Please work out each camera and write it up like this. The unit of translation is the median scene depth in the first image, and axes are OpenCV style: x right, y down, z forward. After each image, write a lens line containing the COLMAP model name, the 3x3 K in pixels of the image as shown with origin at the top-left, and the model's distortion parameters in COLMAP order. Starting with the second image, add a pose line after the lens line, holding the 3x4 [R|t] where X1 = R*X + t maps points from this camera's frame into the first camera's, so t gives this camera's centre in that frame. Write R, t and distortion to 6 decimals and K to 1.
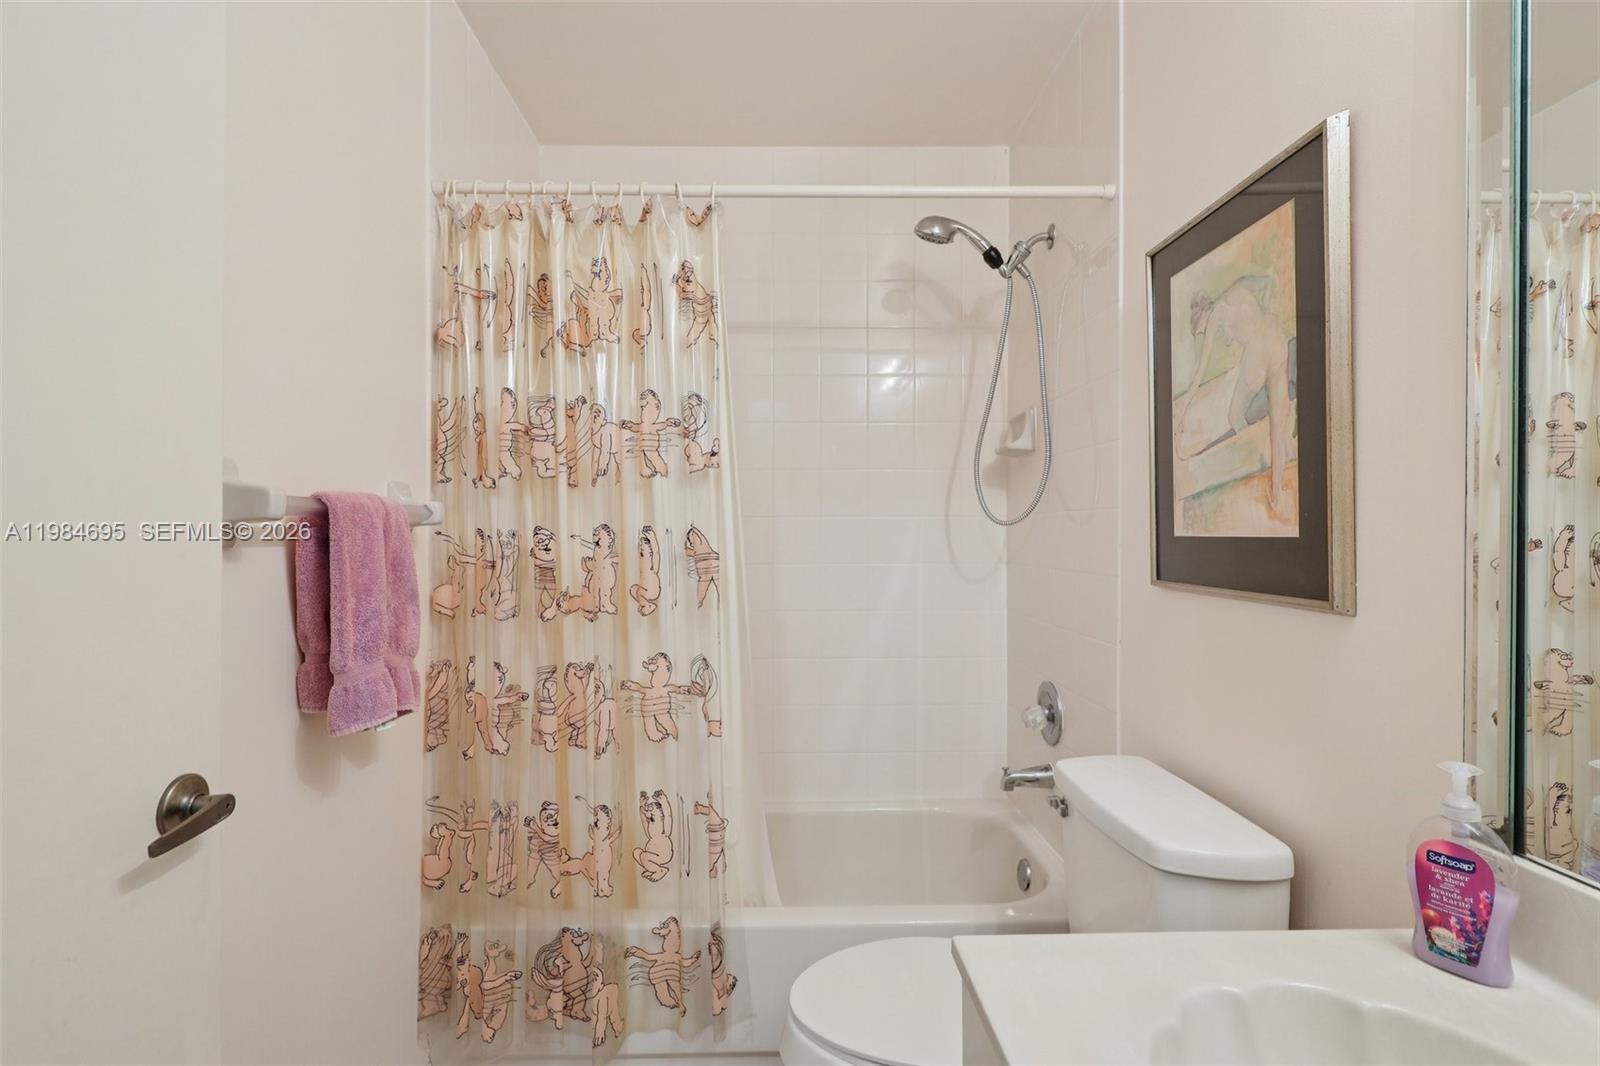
lens RADIAL K [[732.9, 0, 795.2], [0, 732.9, 537.2], [0, 0, 1]] dist [0.000893, -0.000211]
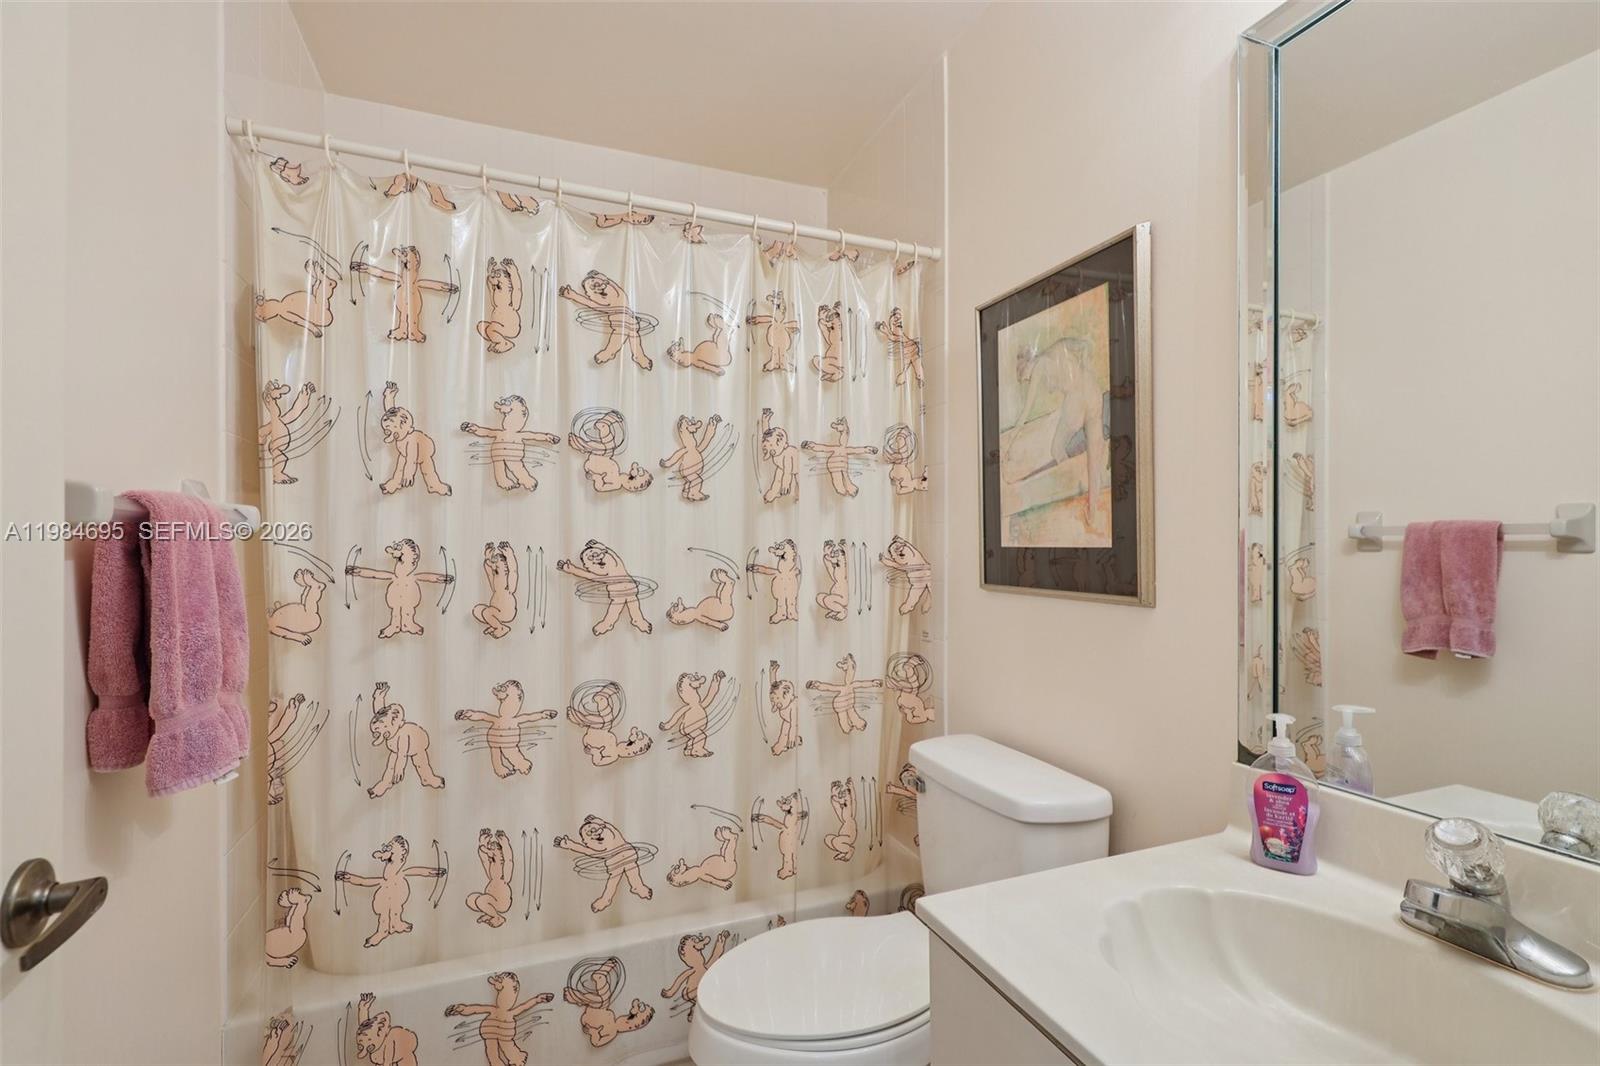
lens RADIAL K [[732.9, 0, 809.9], [0, 732.9, 537.1], [0, 0, 1]] dist [0.000893, -0.000211]
pose [[0.933032, 0.004439, 0.359765, -0.251430], [-0.000091, 0.999927, -0.012102, -0.002701], [-0.359793, 0.011259, 0.932964, -0.005231]]
